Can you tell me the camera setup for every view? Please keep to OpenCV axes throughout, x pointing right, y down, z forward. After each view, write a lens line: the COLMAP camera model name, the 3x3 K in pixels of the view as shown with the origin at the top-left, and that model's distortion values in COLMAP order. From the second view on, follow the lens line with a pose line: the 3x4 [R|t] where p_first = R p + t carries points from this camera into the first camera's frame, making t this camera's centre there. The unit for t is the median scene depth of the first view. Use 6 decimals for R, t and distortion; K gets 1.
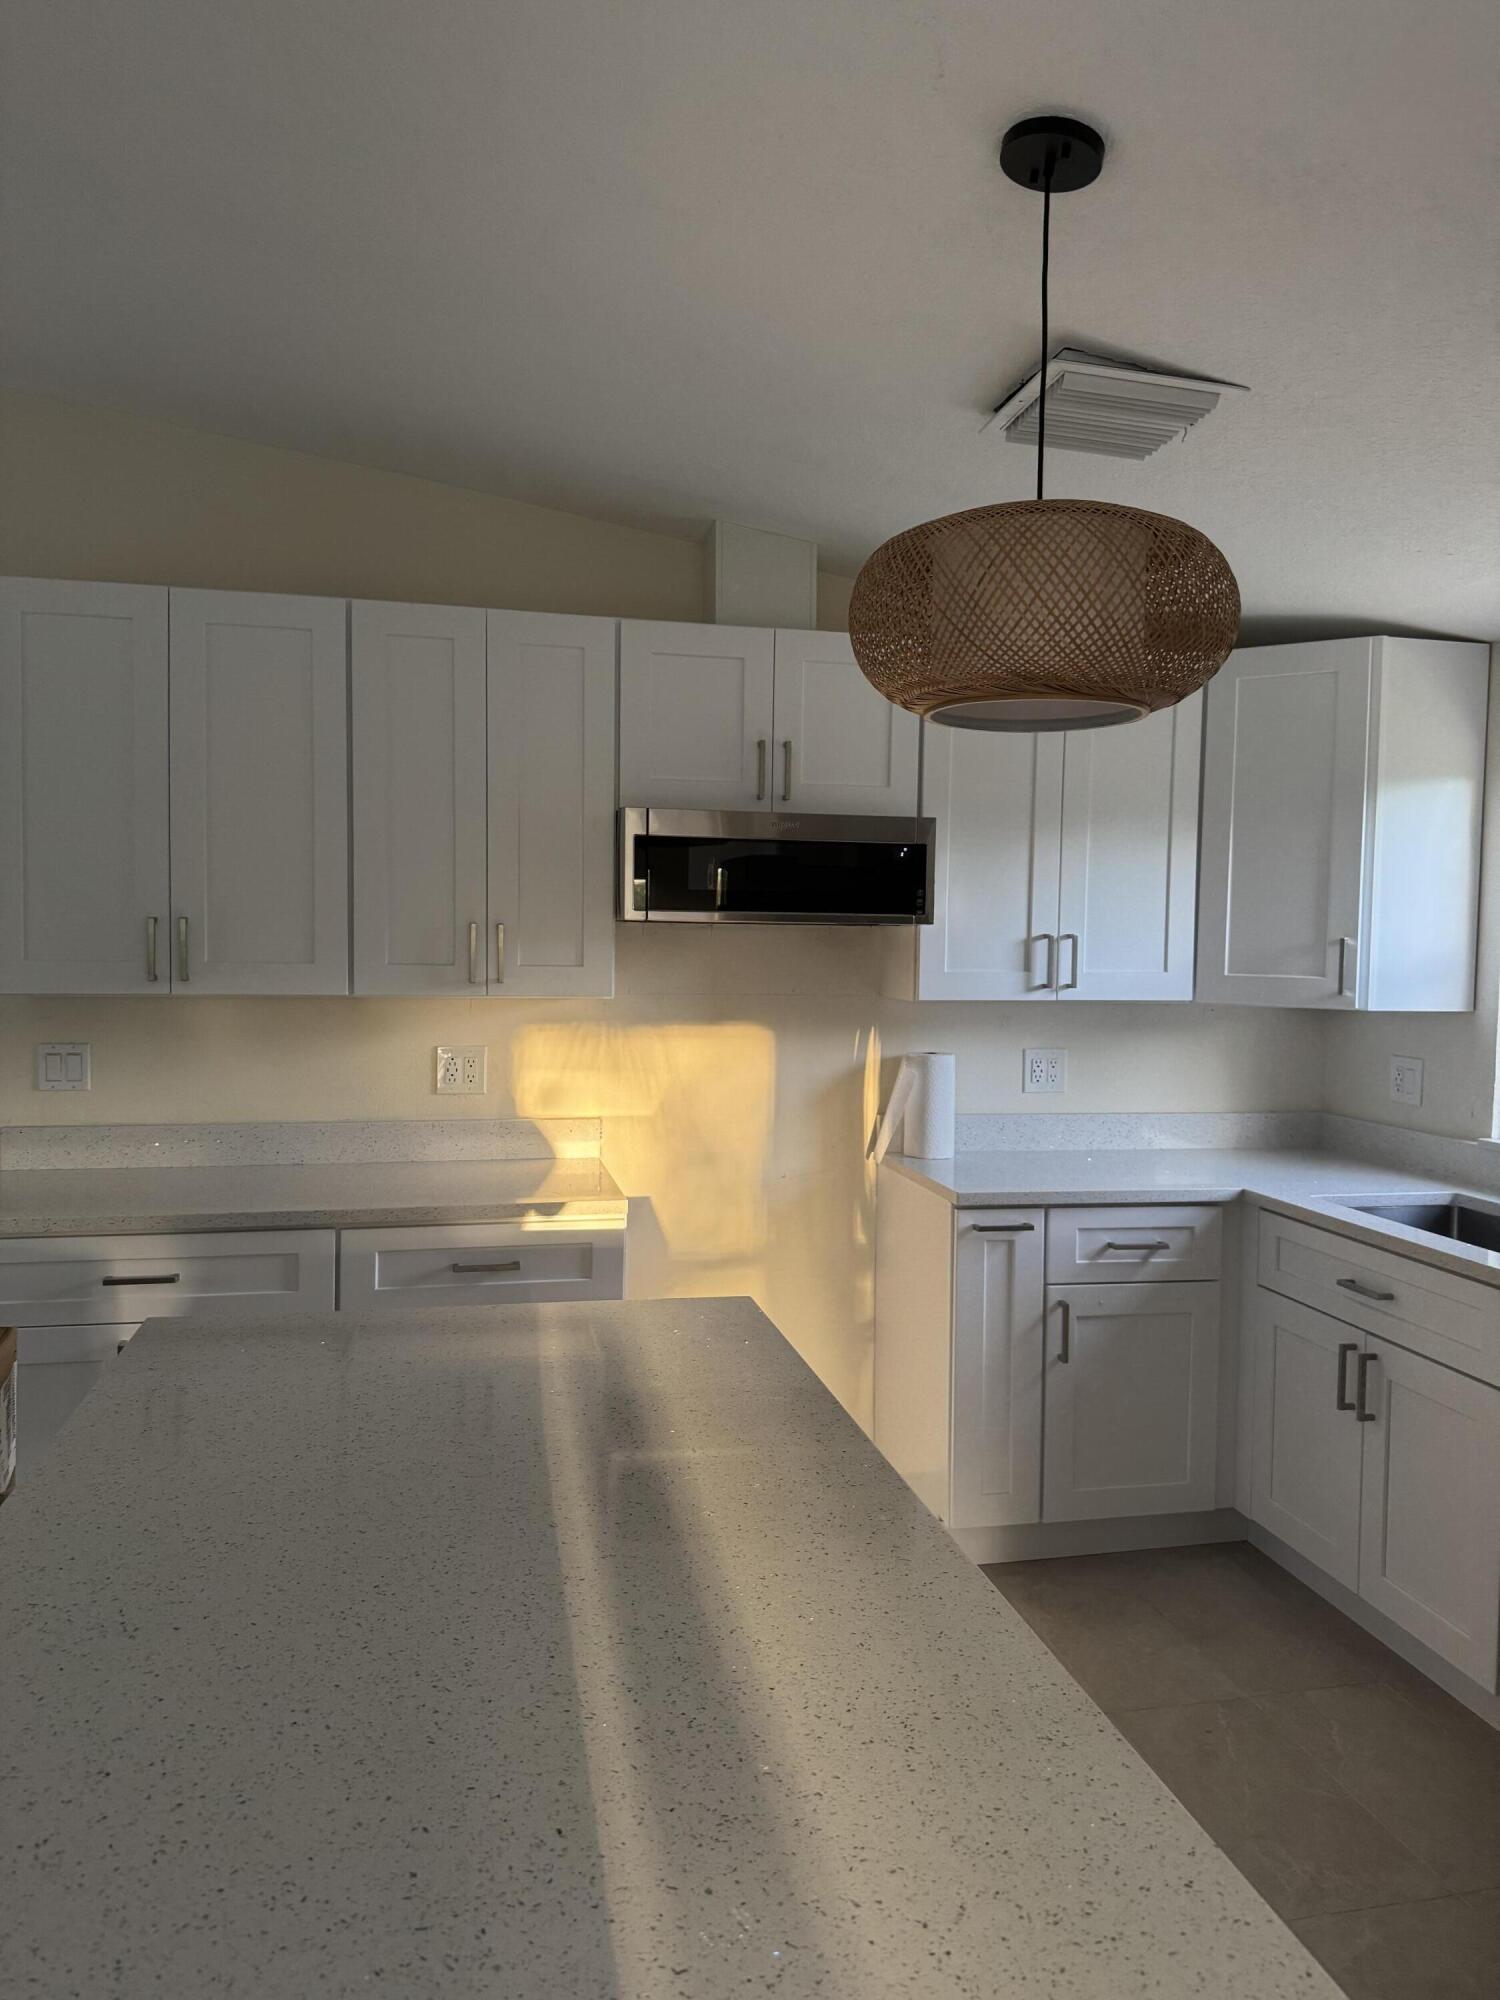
lens RADIAL K [[1414.7, 0, 759.9], [0, 1414.7, 970.2], [0, 0, 1]] dist [0.016024, -0.029745]
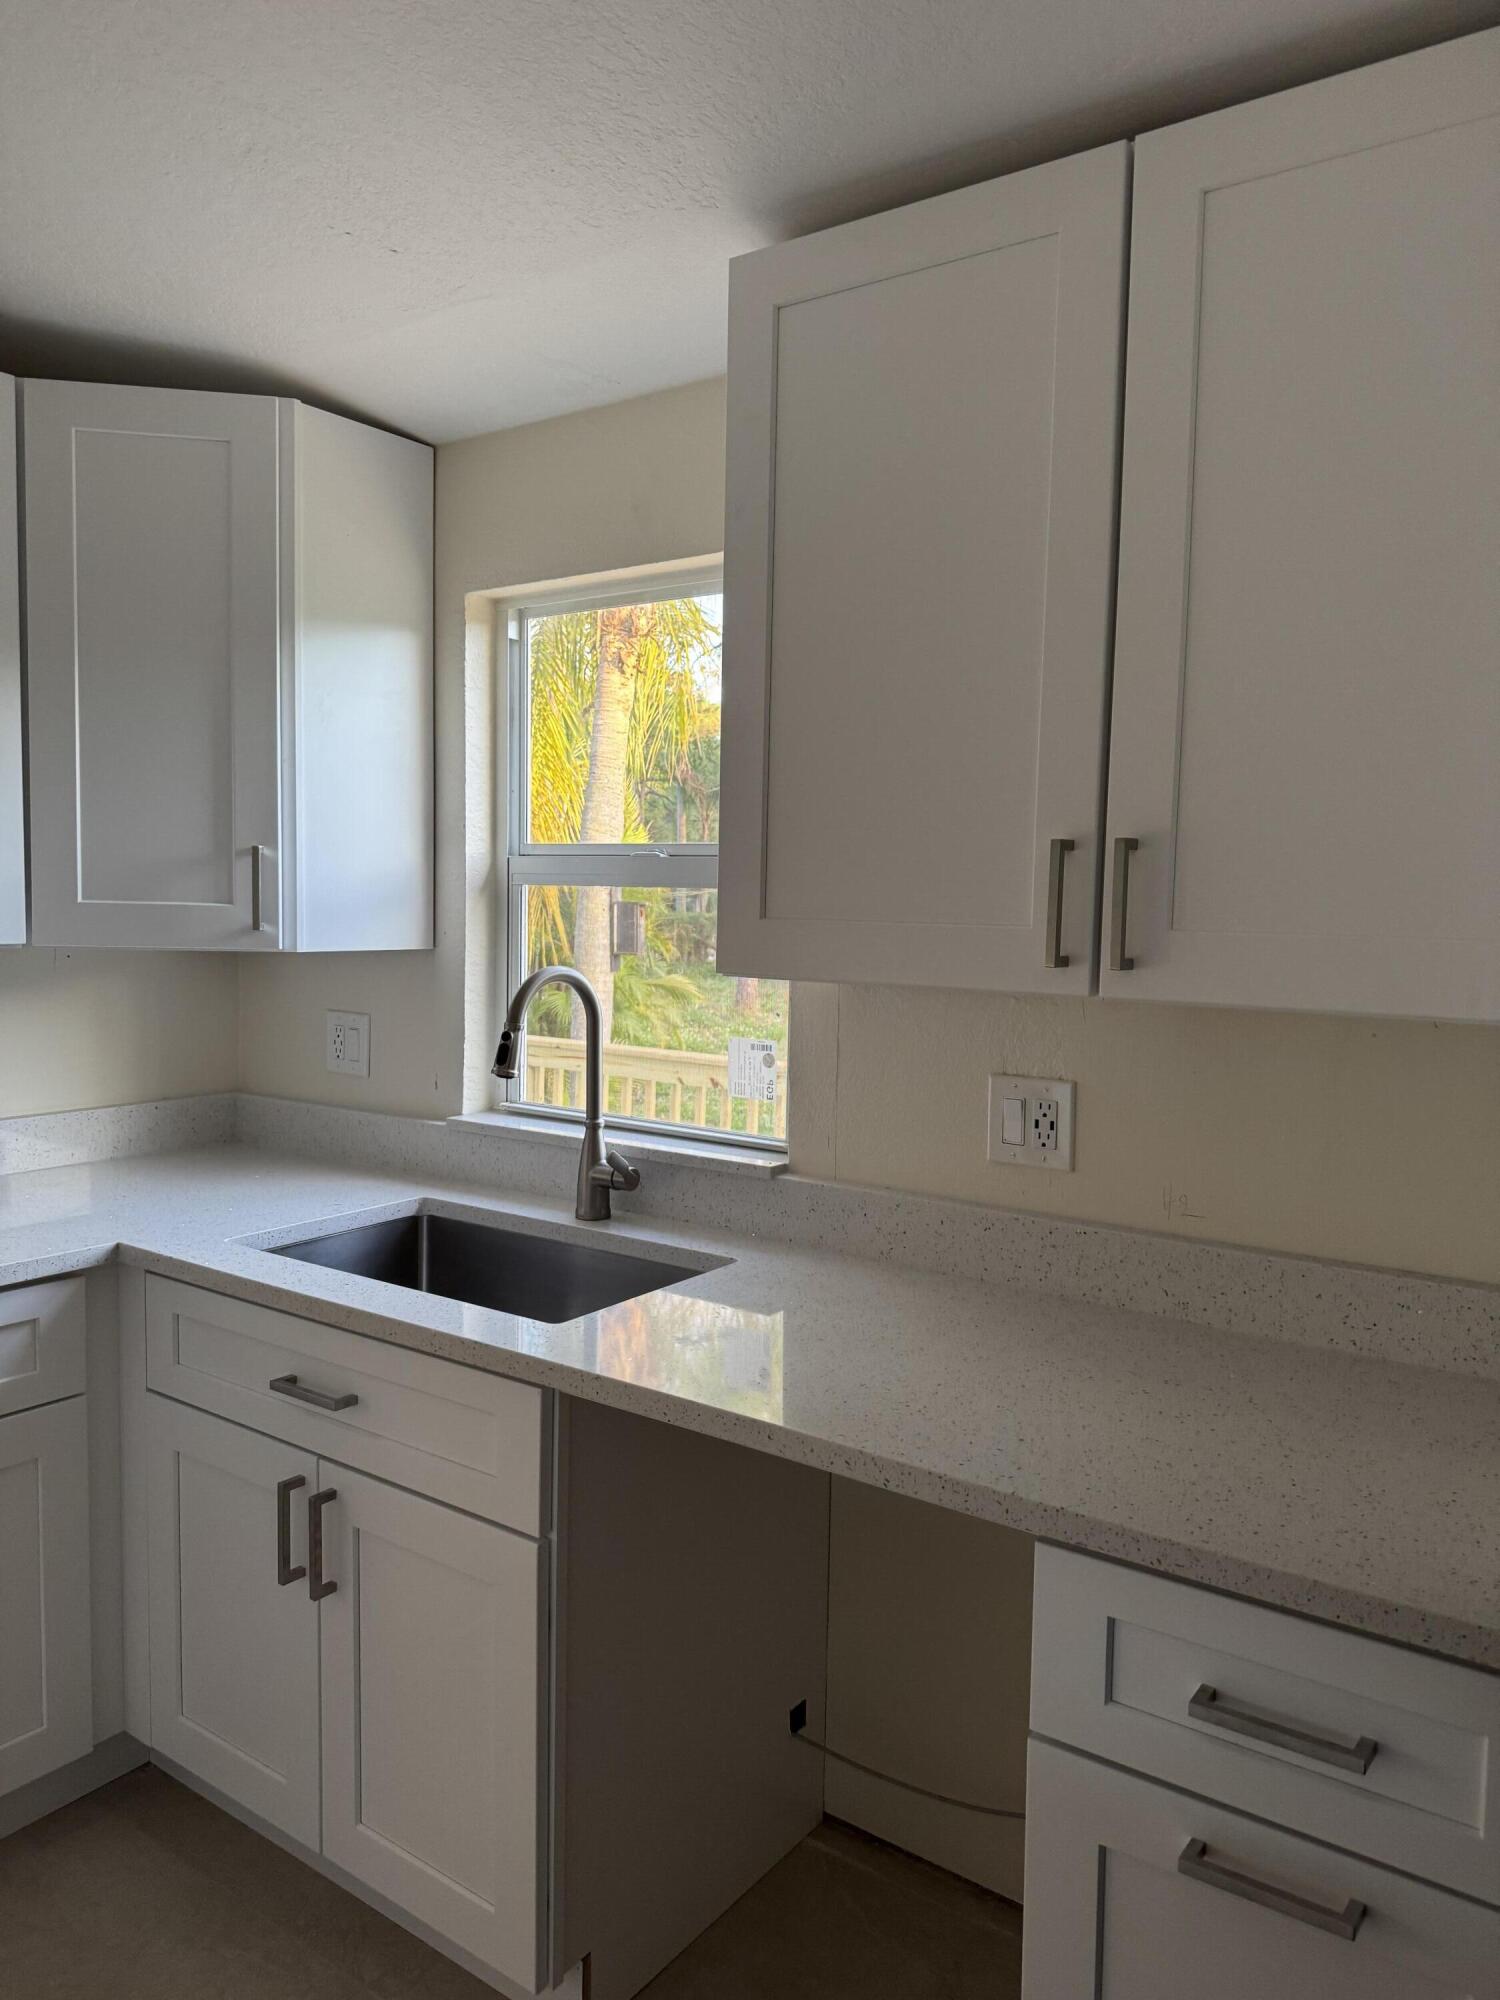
lens RADIAL K [[1414.7, 0, 759.9], [0, 1414.7, 970.2], [0, 0, 1]] dist [0.016024, -0.029745]
pose [[0.744540, -0.051953, 0.665554, 0.142562], [0.025469, 0.998452, 0.049447, 0.009410], [-0.667092, -0.019864, 0.744710, 0.347760]]
